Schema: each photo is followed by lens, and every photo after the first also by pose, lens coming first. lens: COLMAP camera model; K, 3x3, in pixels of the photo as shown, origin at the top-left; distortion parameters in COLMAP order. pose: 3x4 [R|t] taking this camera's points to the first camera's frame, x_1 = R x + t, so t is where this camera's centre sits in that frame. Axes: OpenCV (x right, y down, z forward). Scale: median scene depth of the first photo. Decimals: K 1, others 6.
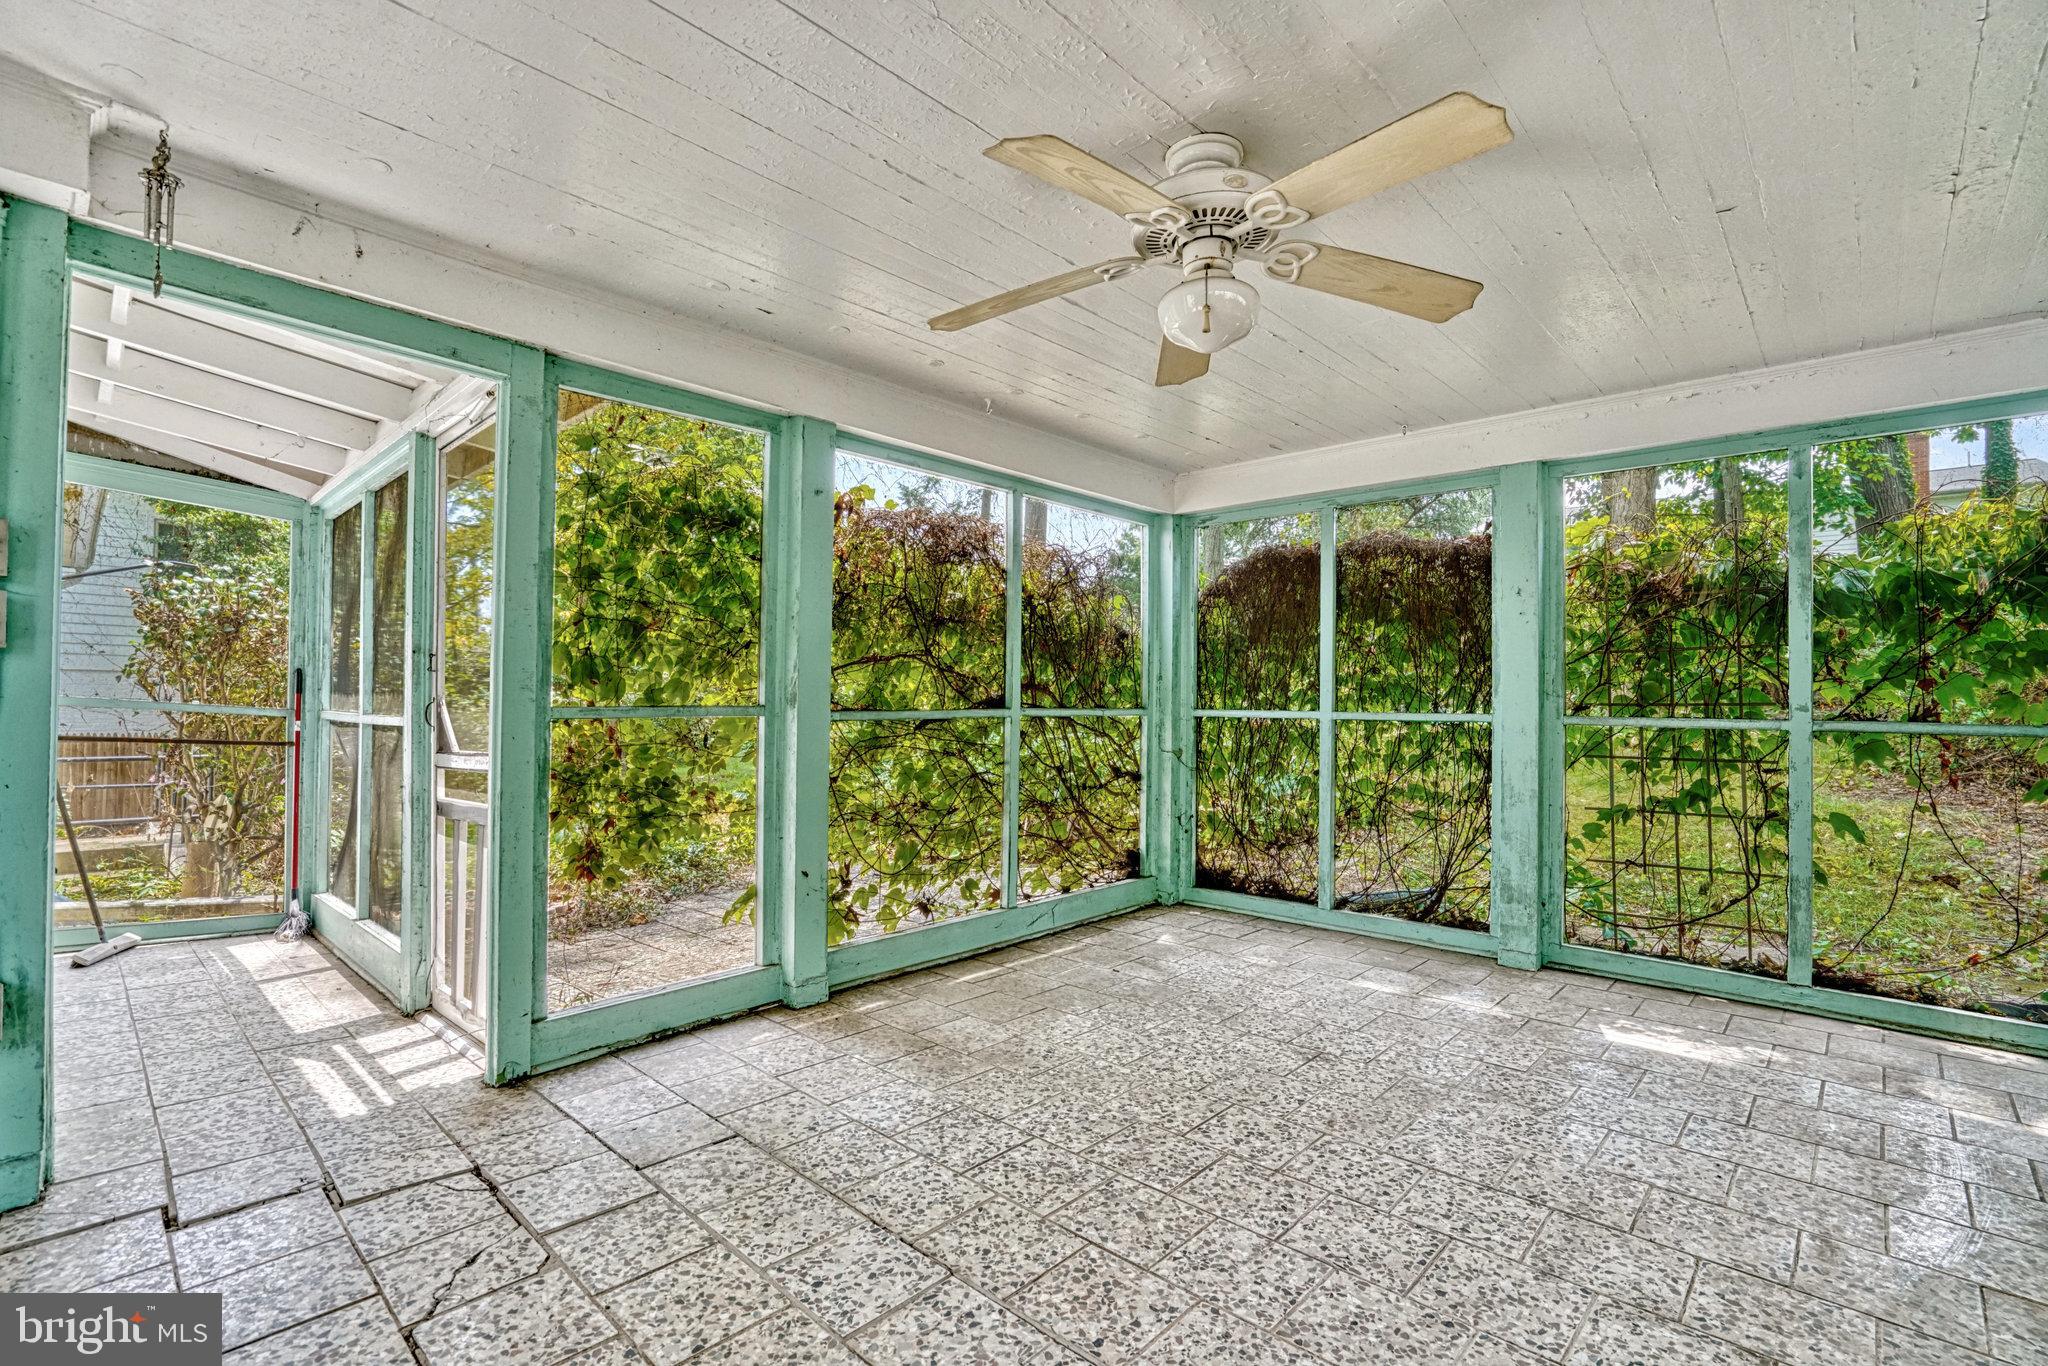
lens RADIAL K [[953.6, 0, 1013.3], [0, 953.6, 655.9], [0, 0, 1]] dist [-0.062057, 0.021045]
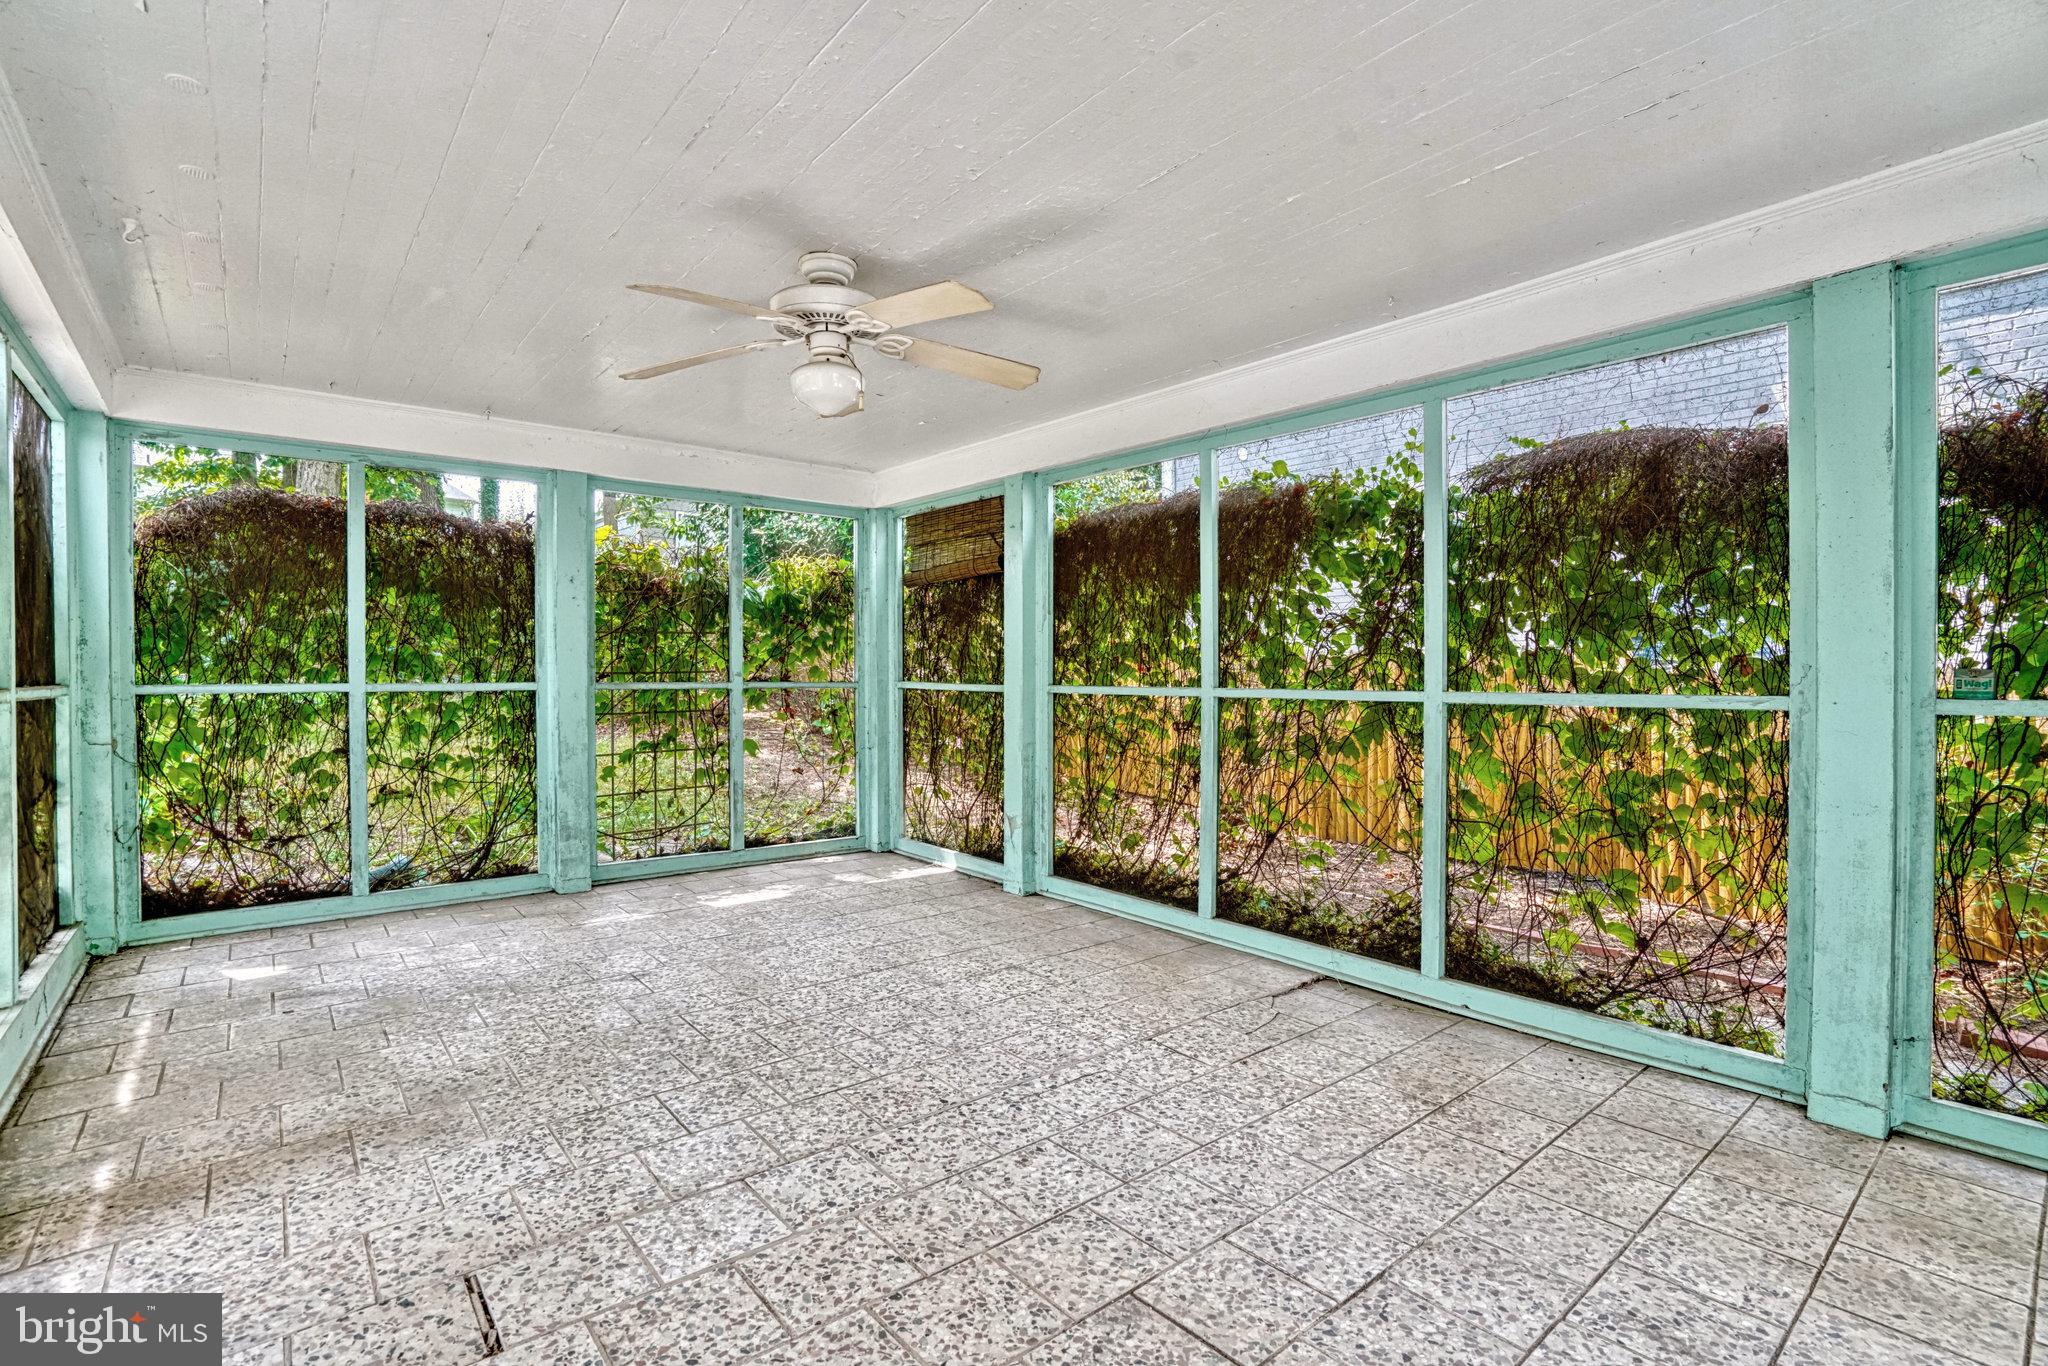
lens RADIAL K [[953.6, 0, 1013.3], [0, 953.6, 655.9], [0, 0, 1]] dist [-0.062057, 0.021045]
pose [[0.105301, 0.005782, 0.994424, -0.726763], [-0.042275, 0.999105, -0.001333, 0.008489], [-0.993541, -0.041899, 0.105451, 0.388334]]
